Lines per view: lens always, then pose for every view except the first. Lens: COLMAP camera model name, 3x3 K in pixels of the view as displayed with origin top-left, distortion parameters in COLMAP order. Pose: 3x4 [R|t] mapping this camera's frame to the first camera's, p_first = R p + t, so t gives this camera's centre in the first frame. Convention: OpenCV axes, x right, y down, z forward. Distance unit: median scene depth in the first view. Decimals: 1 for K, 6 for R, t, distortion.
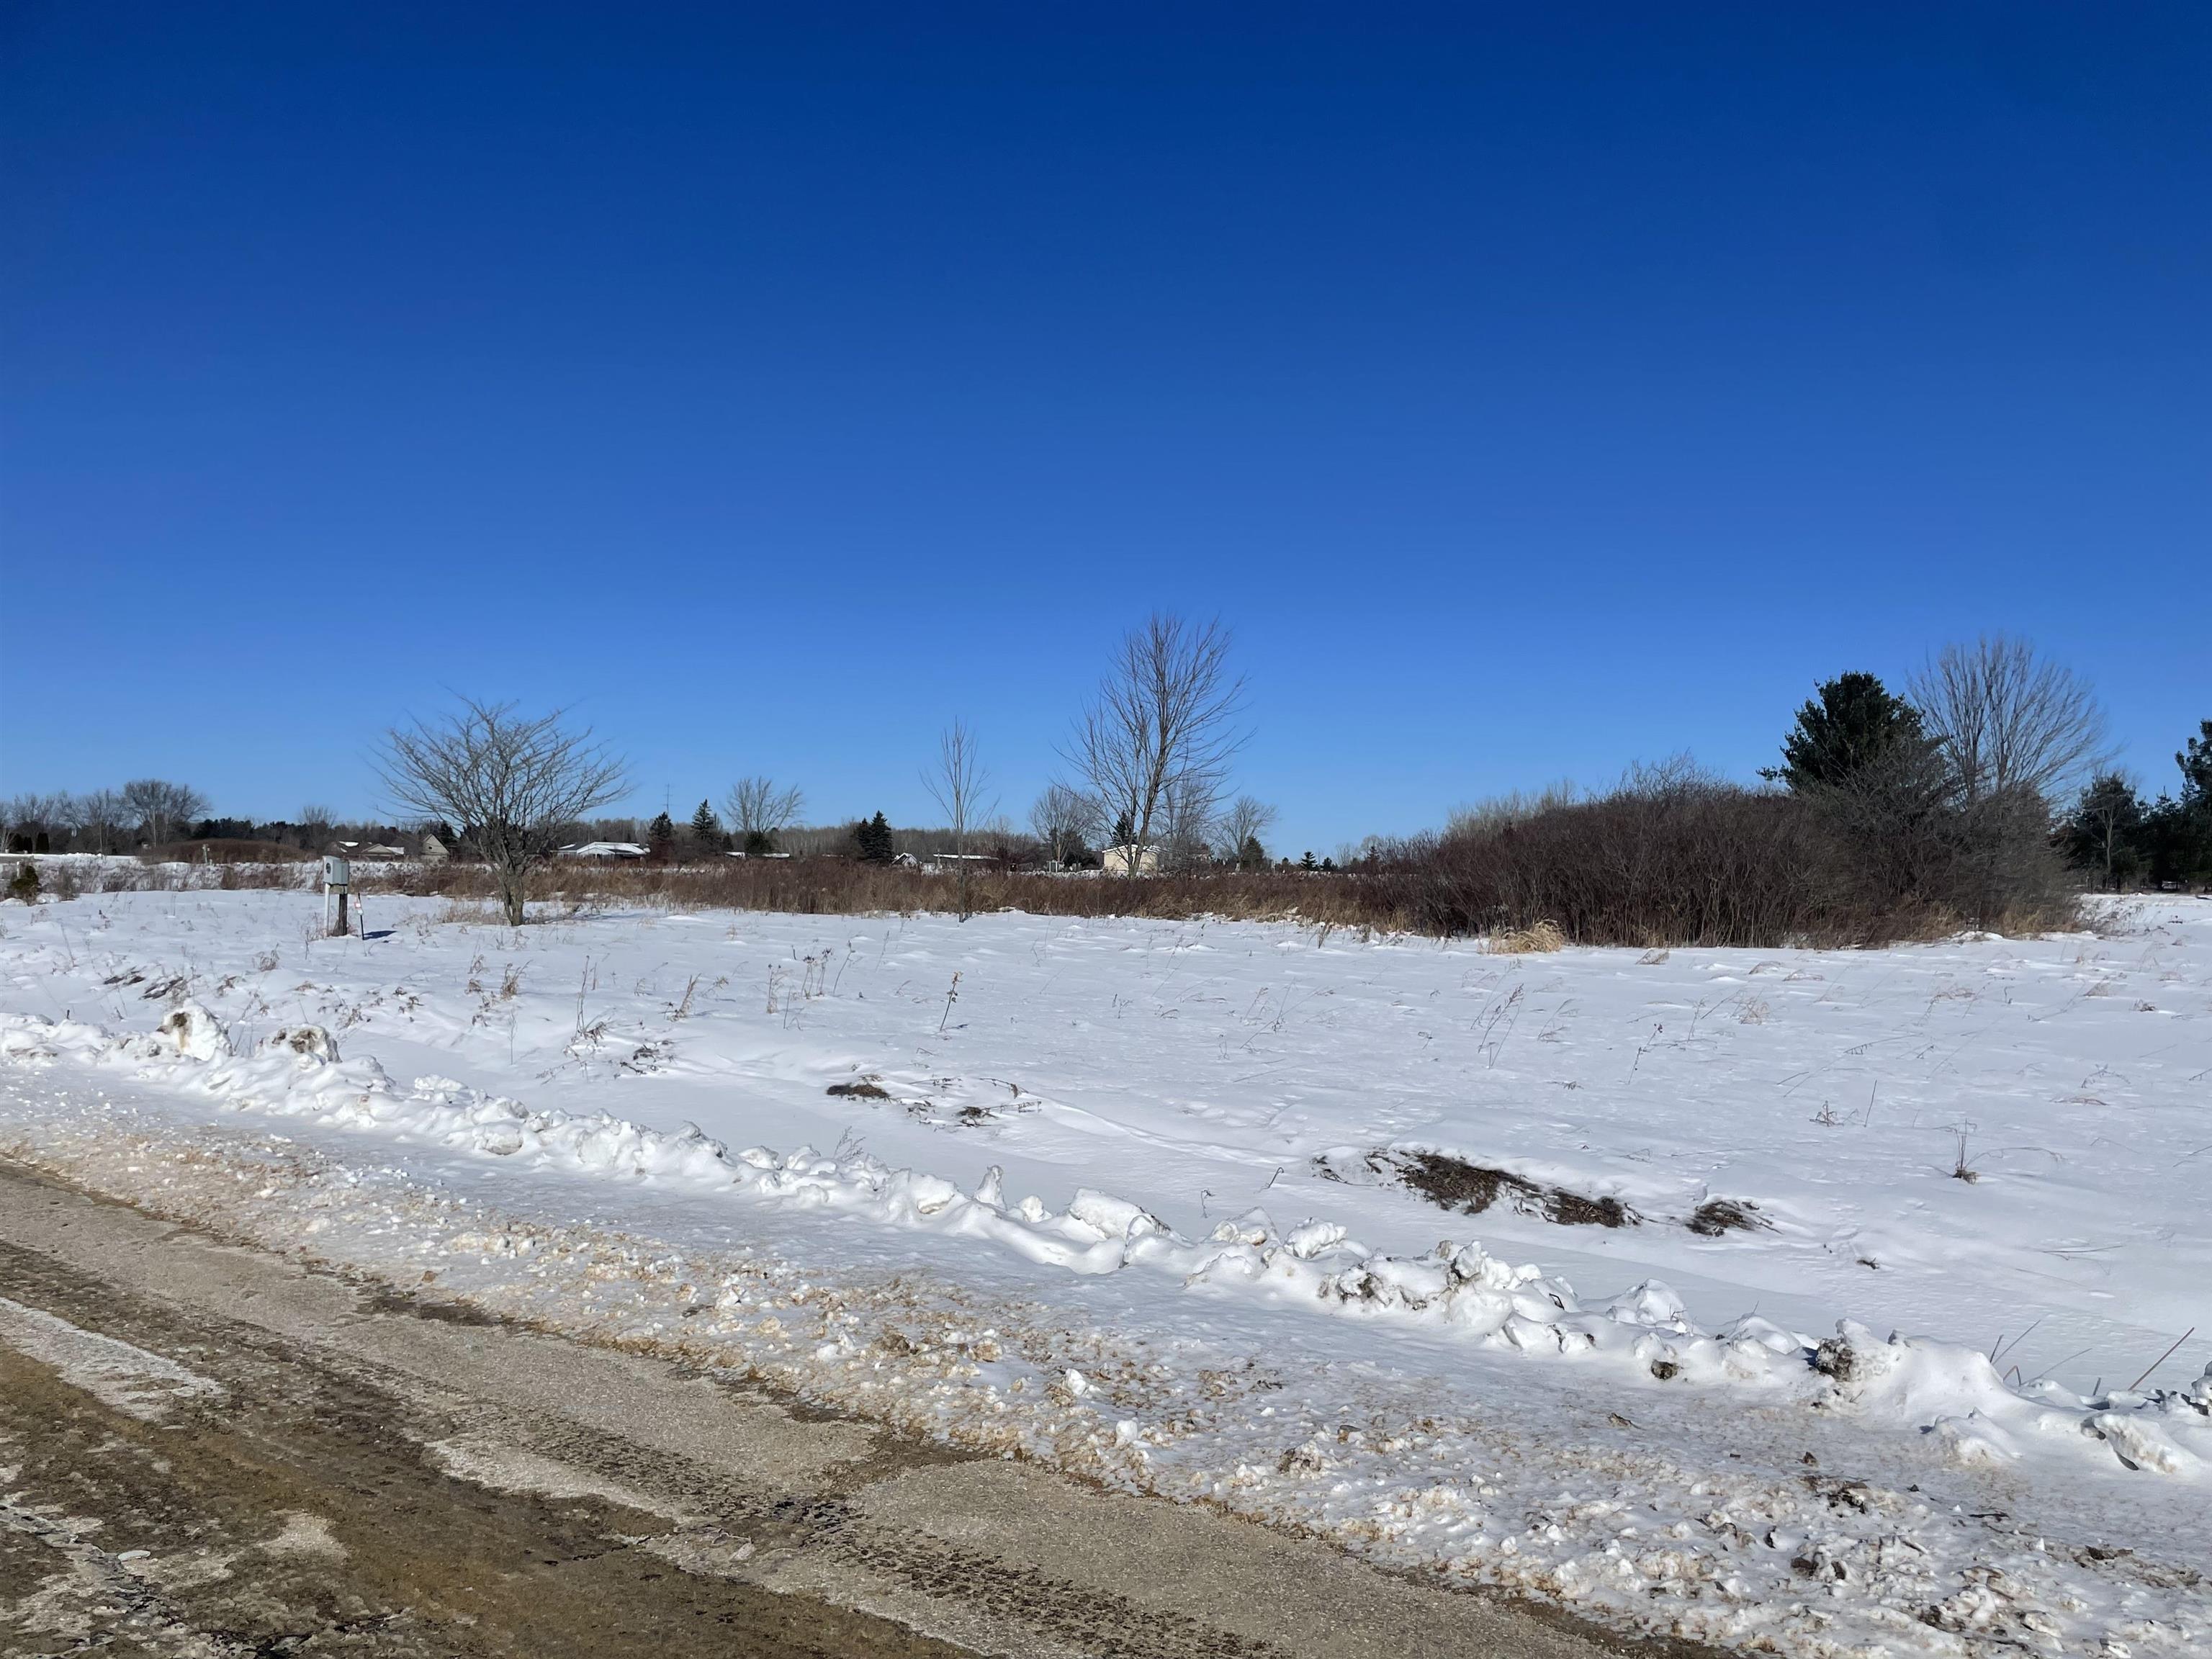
lens RADIAL K [[1663.1, 0, 1128.0], [0, 1663.1, 844.6], [0, 0, 1]] dist [0.090893, -0.115166]
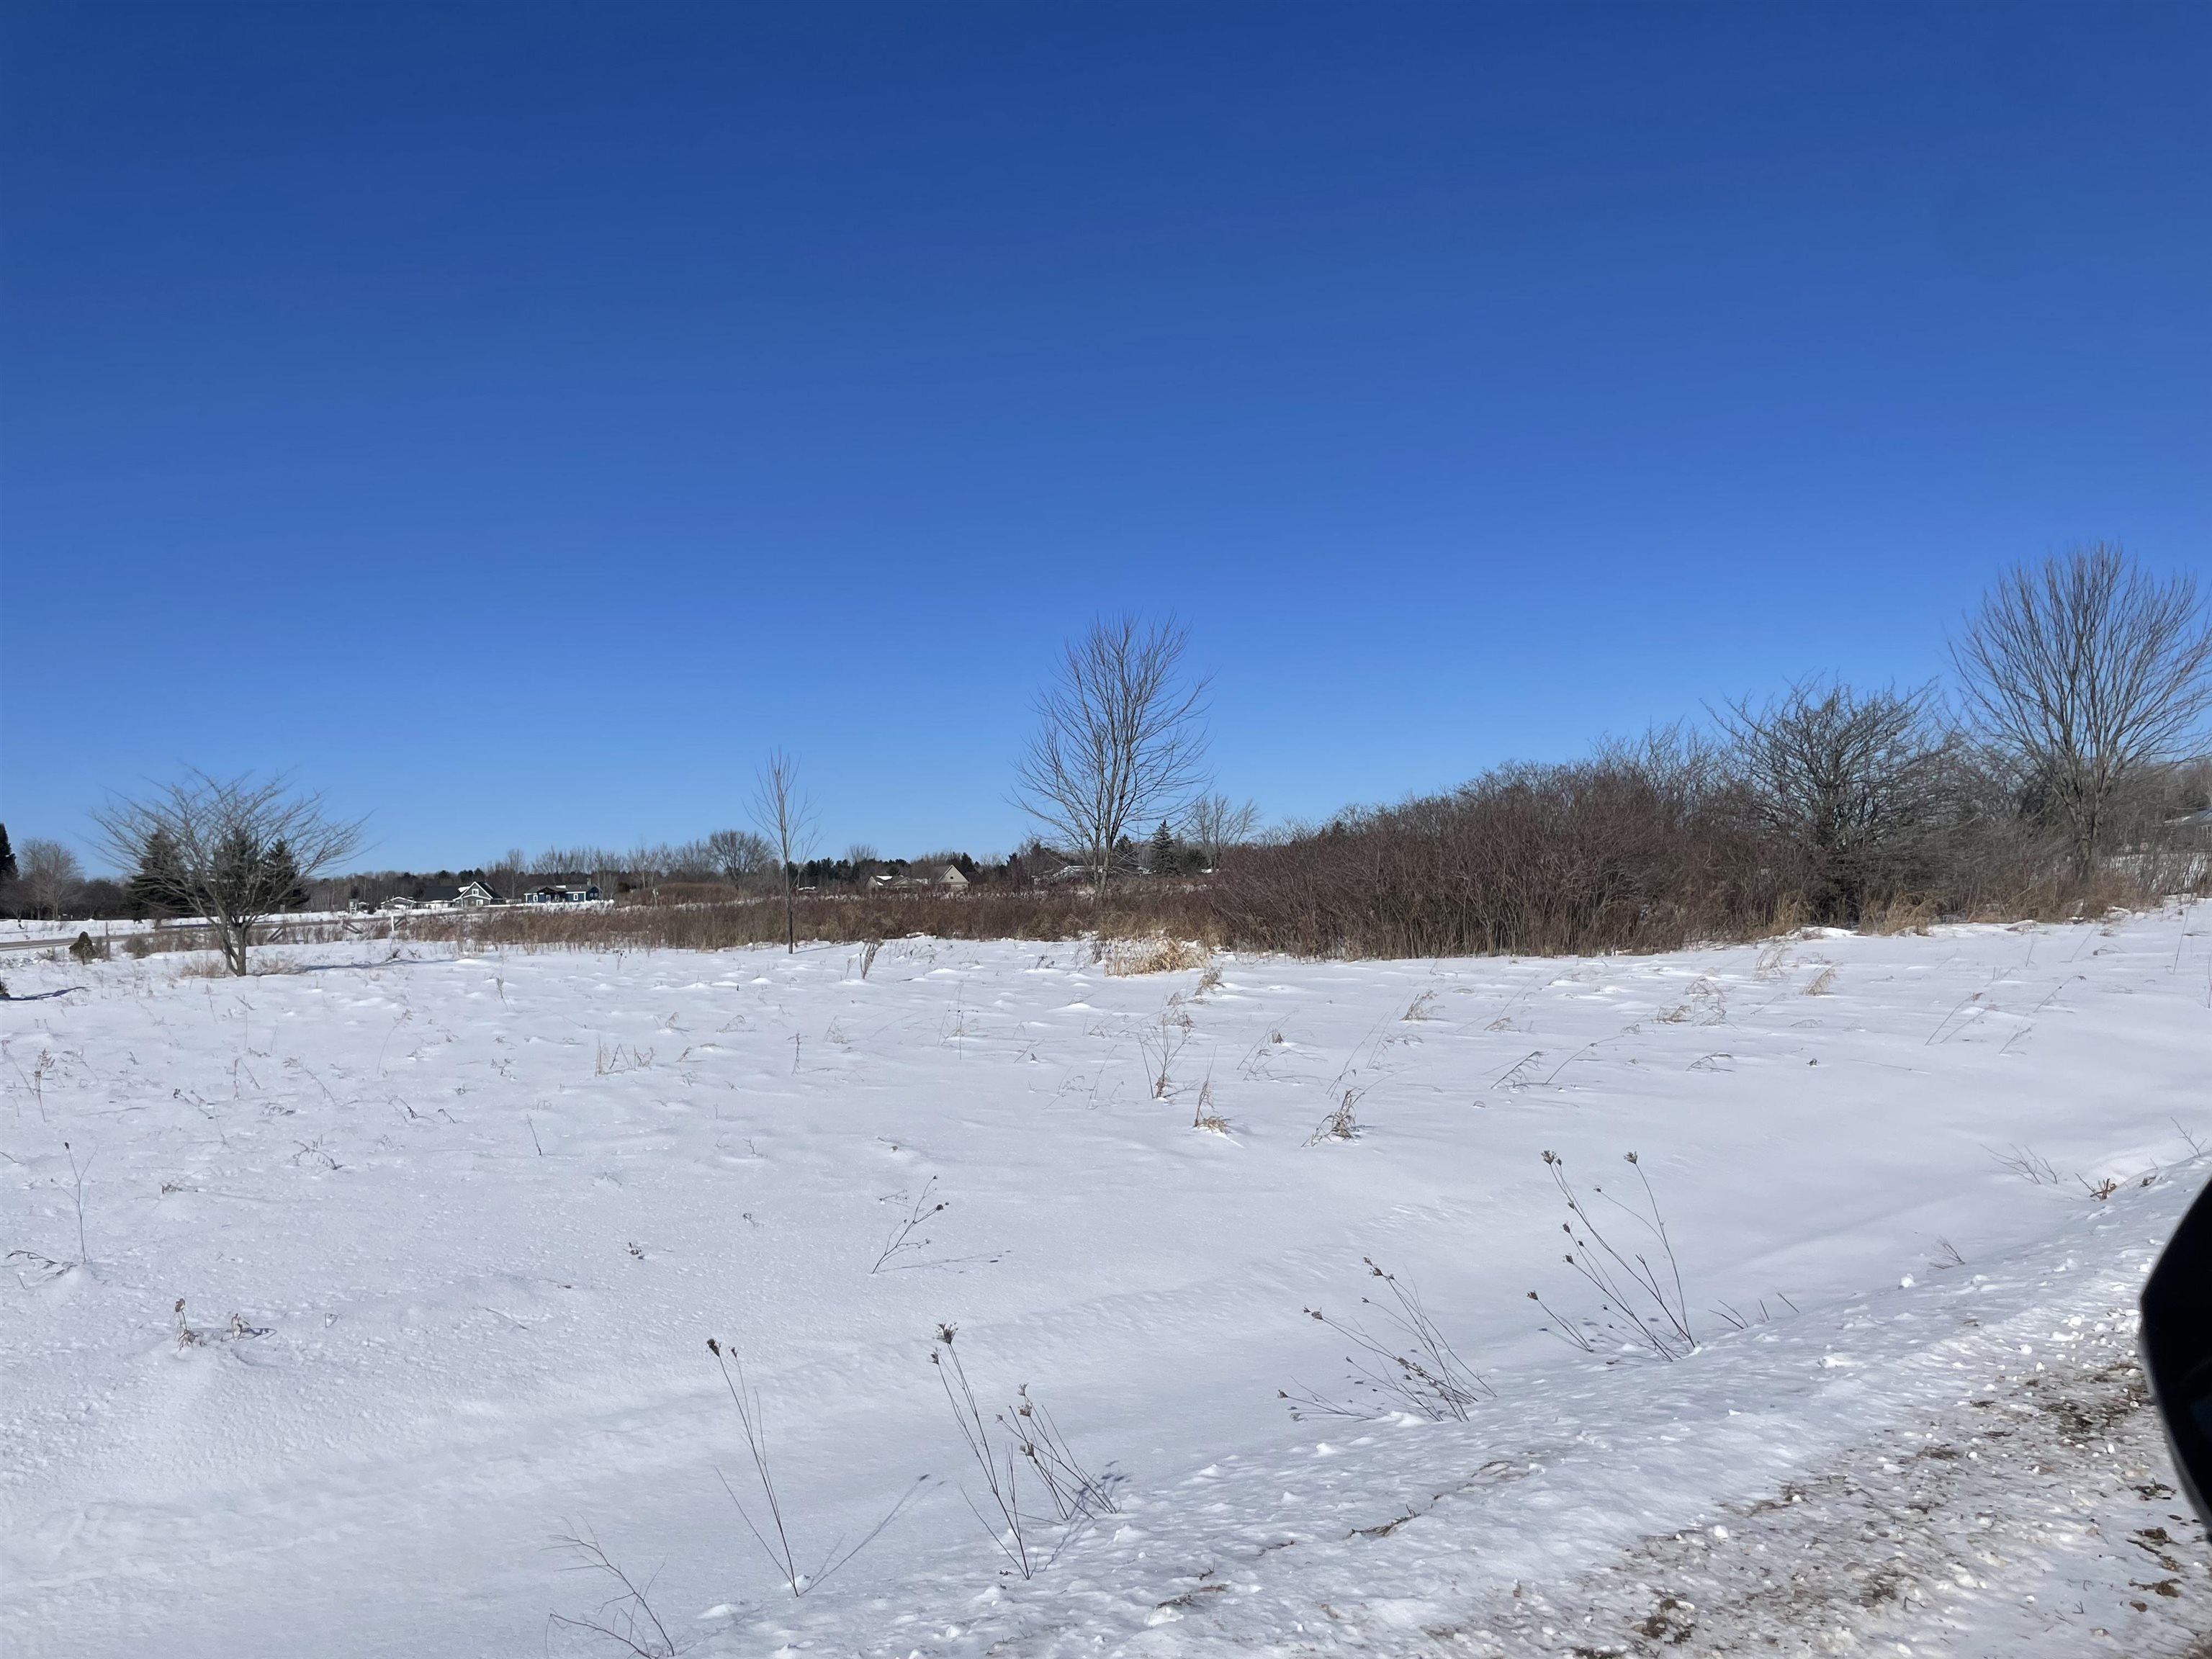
lens RADIAL K [[1663.1, 0, 1102.8], [0, 1663.1, 824.7], [0, 0, 1]] dist [0.090893, -0.115166]
pose [[0.942902, -0.057239, -0.328116, 1.701819], [0.051713, 0.998335, -0.025549, 0.018249], [0.329032, 0.007122, 0.944292, 0.445465]]
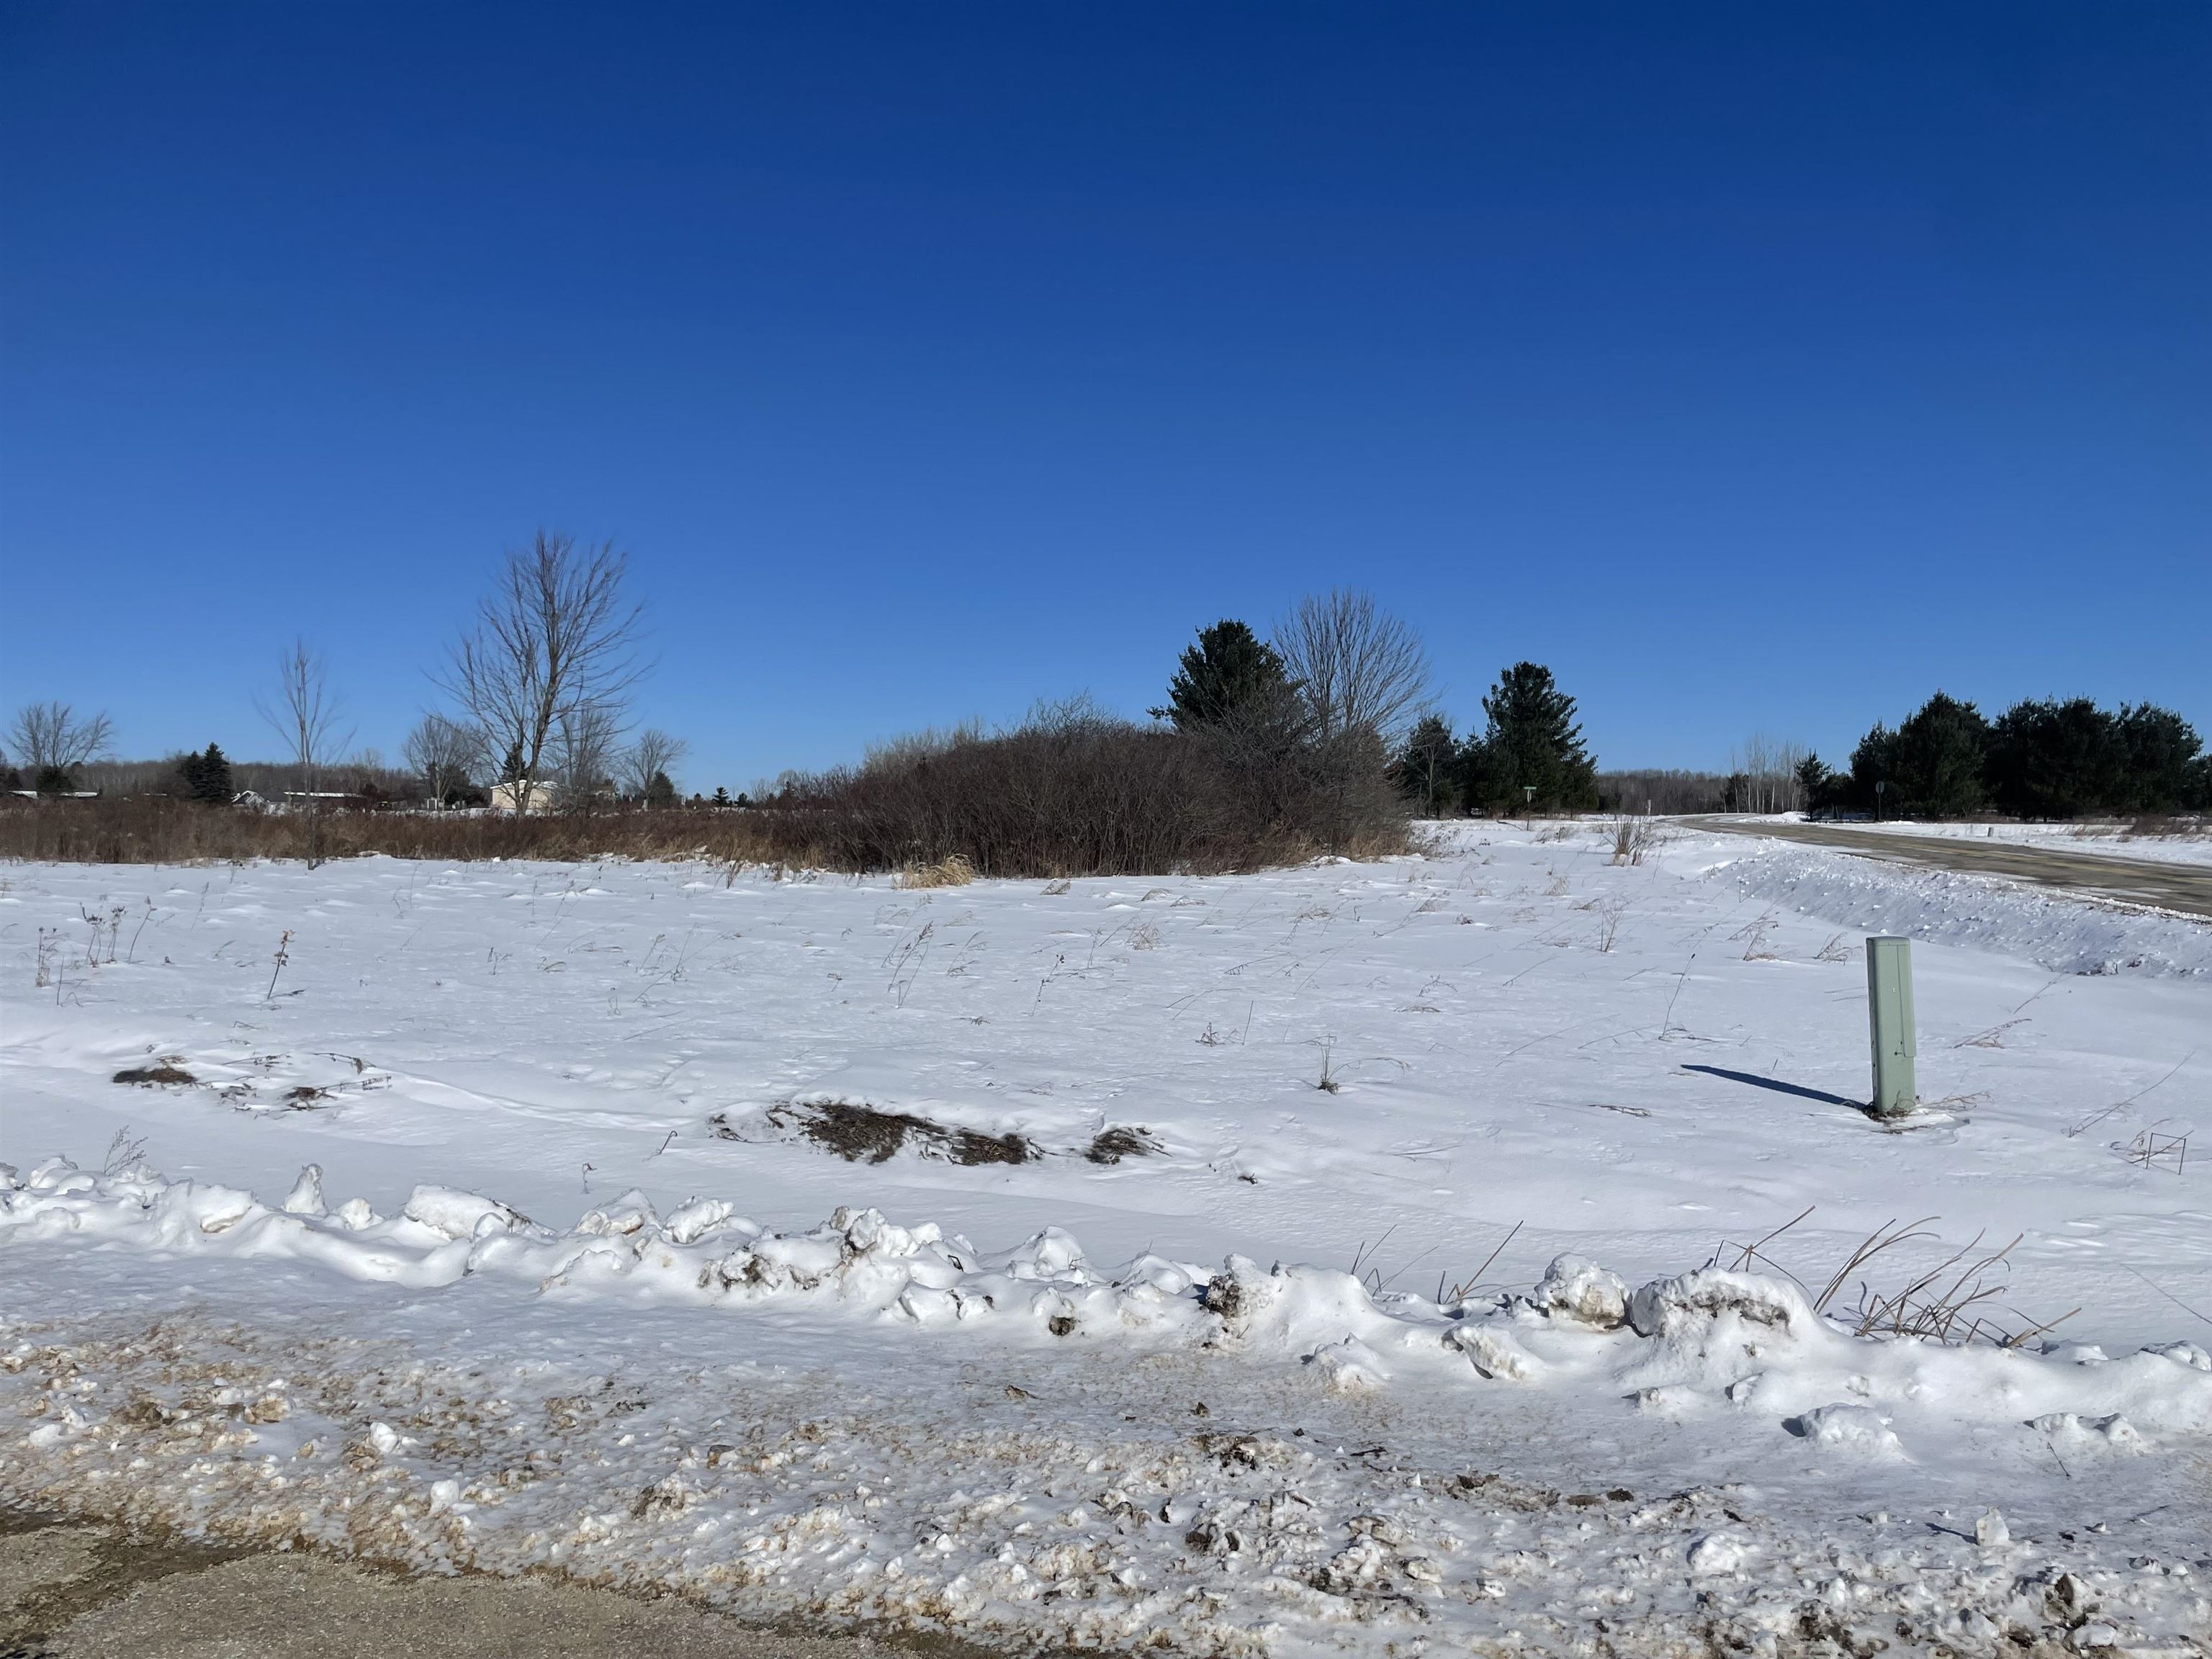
lens RADIAL K [[1663.1, 0, 1125.7], [0, 1663.1, 841.8], [0, 0, 1]] dist [0.090893, -0.115166]
pose [[0.941048, -0.017062, 0.337842, 0.017626], [0.004451, 0.999265, 0.038068, -0.001075], [-0.338243, -0.034320, 0.940433, 0.050592]]
